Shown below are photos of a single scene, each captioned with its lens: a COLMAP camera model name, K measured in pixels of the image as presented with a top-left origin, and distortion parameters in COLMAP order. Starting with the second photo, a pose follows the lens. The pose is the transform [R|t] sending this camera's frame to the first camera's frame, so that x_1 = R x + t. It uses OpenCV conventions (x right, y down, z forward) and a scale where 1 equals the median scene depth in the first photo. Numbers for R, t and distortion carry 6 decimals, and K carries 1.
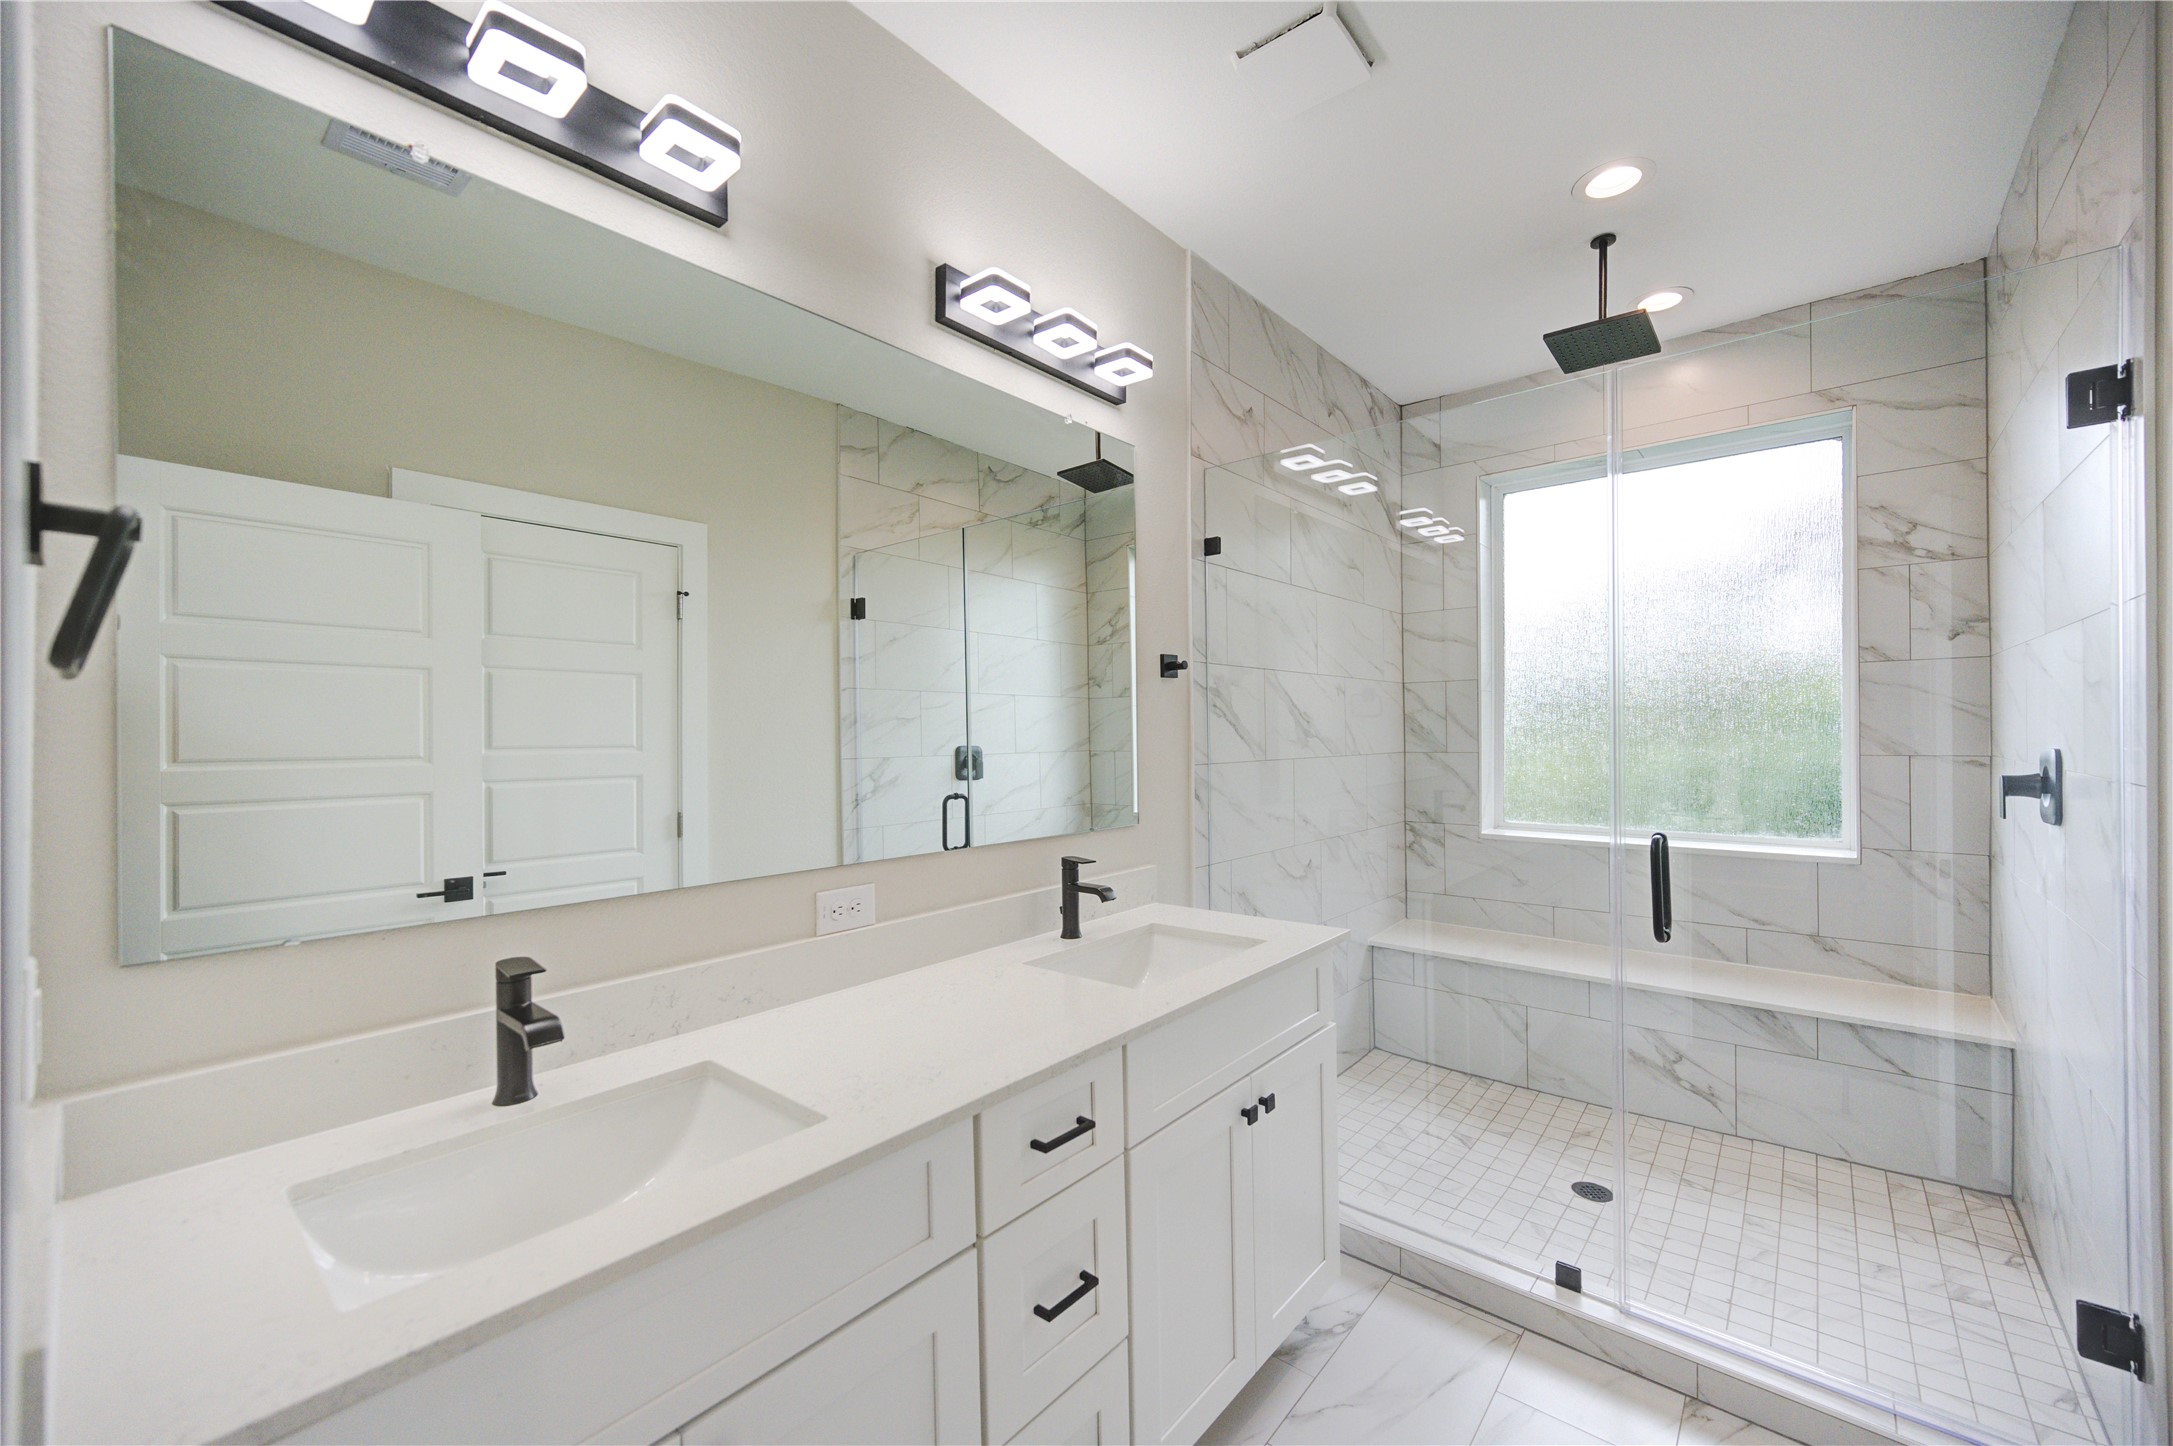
lens RADIAL K [[851.6, 0, 1113.3], [0, 851.6, 732.1], [0, 0, 1]] dist [0.001305, -0.000169]
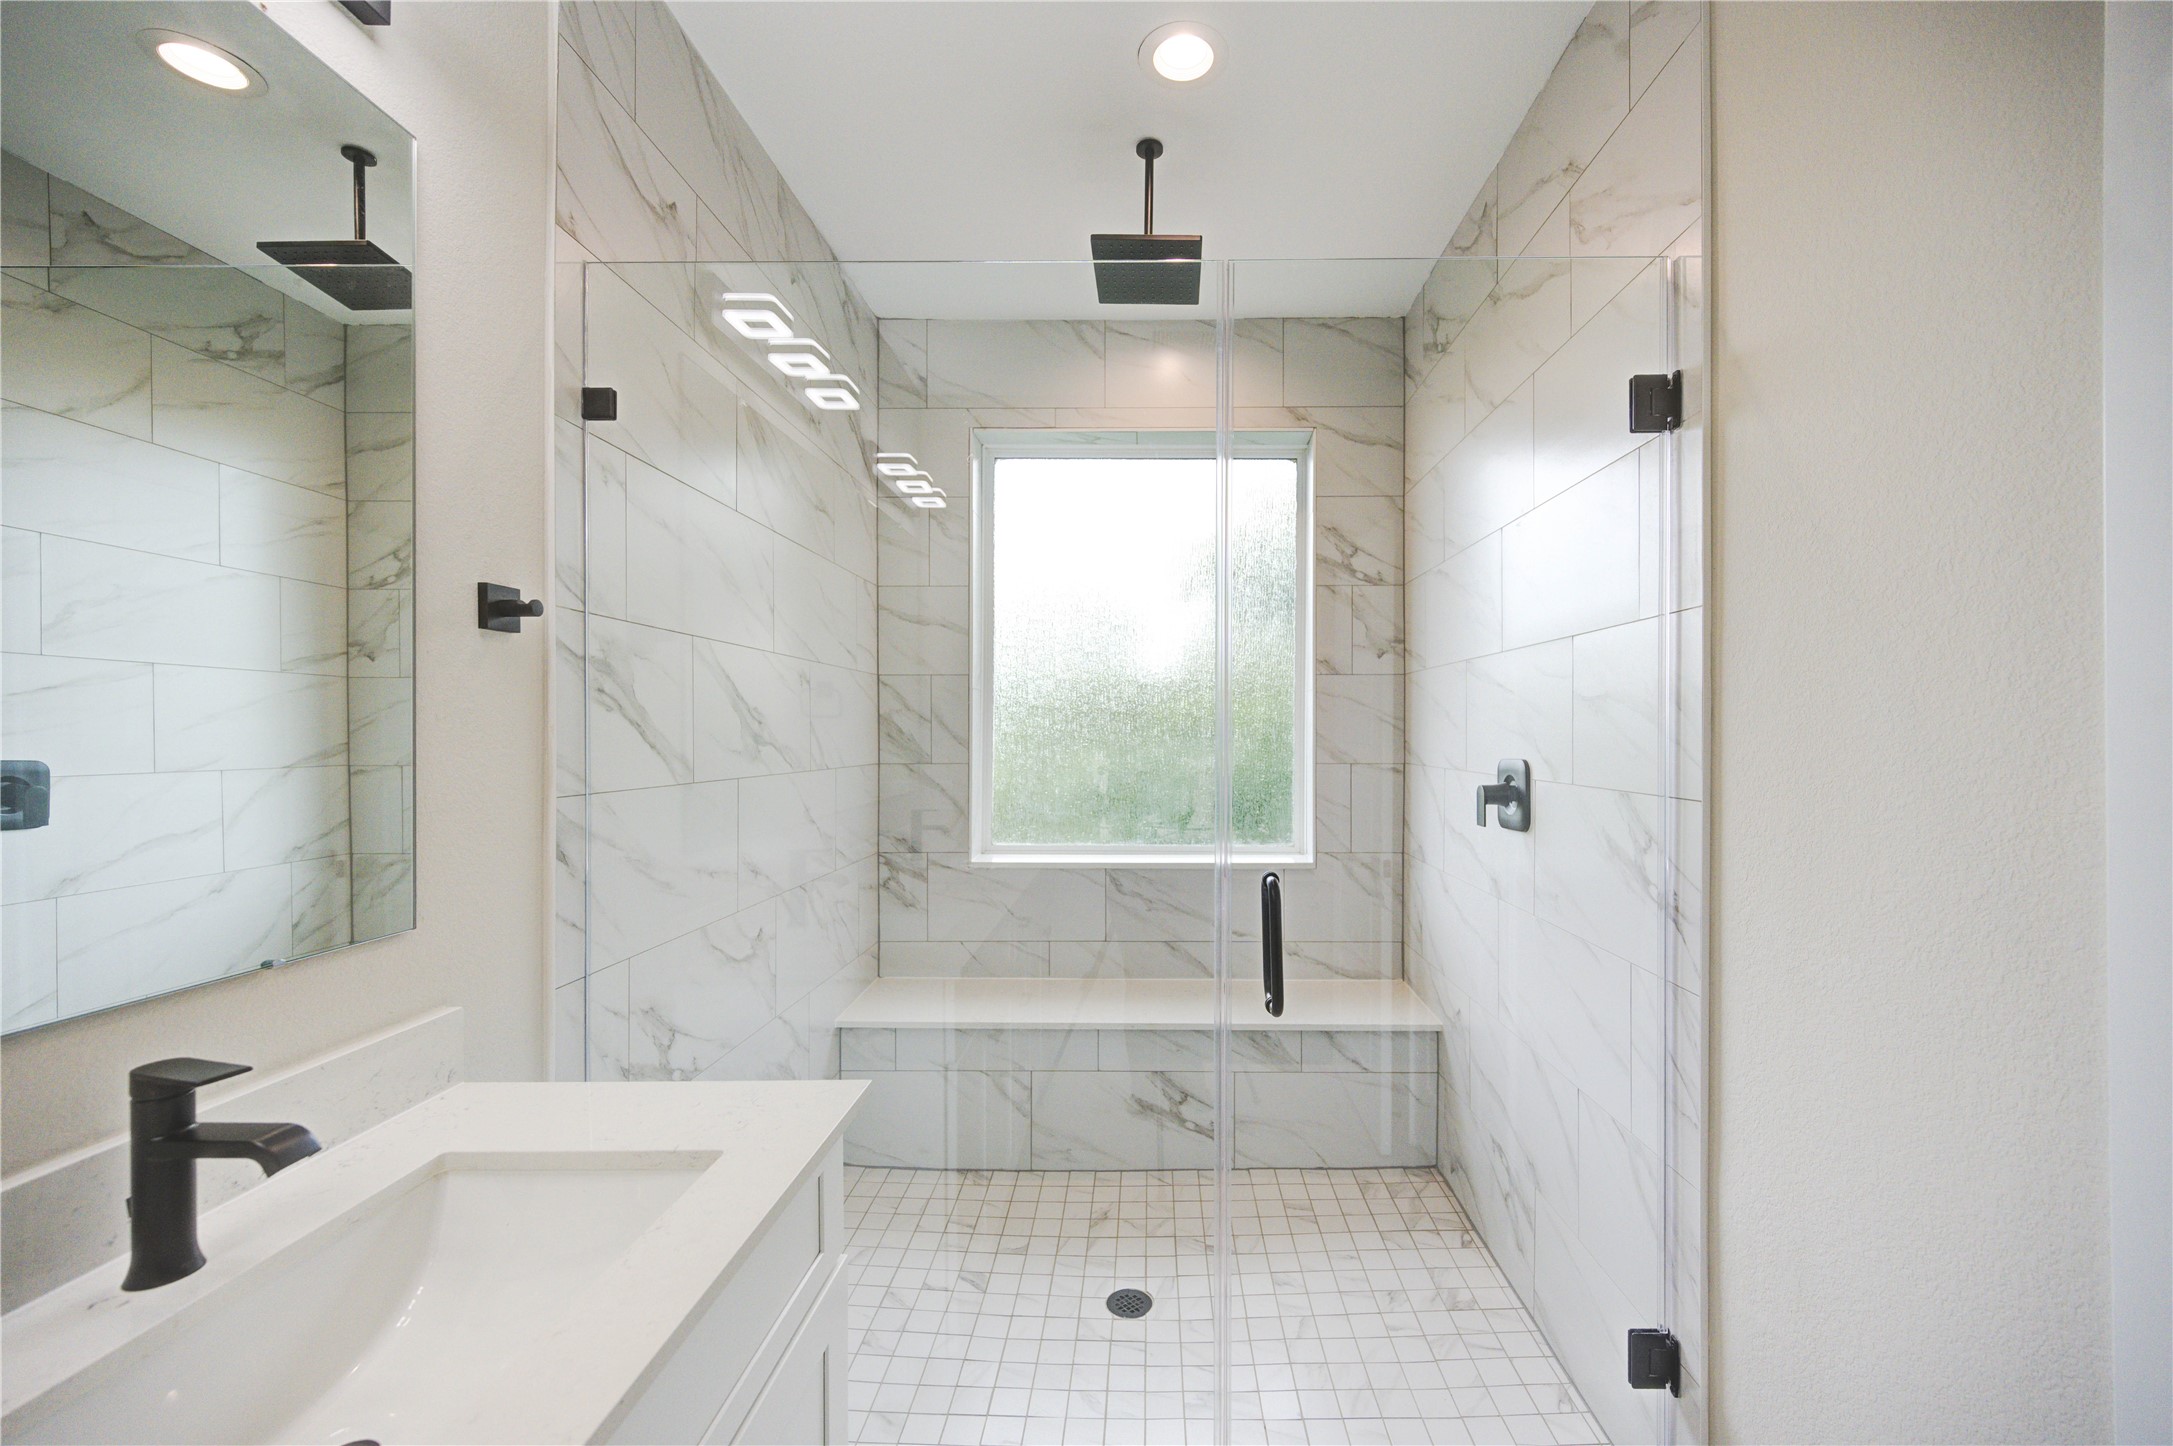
lens RADIAL K [[851.6, 0, 1113.3], [0, 851.6, 732.1], [0, 0, 1]] dist [0.001305, -0.000169]
pose [[0.782841, 0.010582, 0.622131, 0.033171], [-0.008102, 0.999944, -0.006814, -0.002283], [-0.622169, 0.000293, 0.782883, 0.335378]]
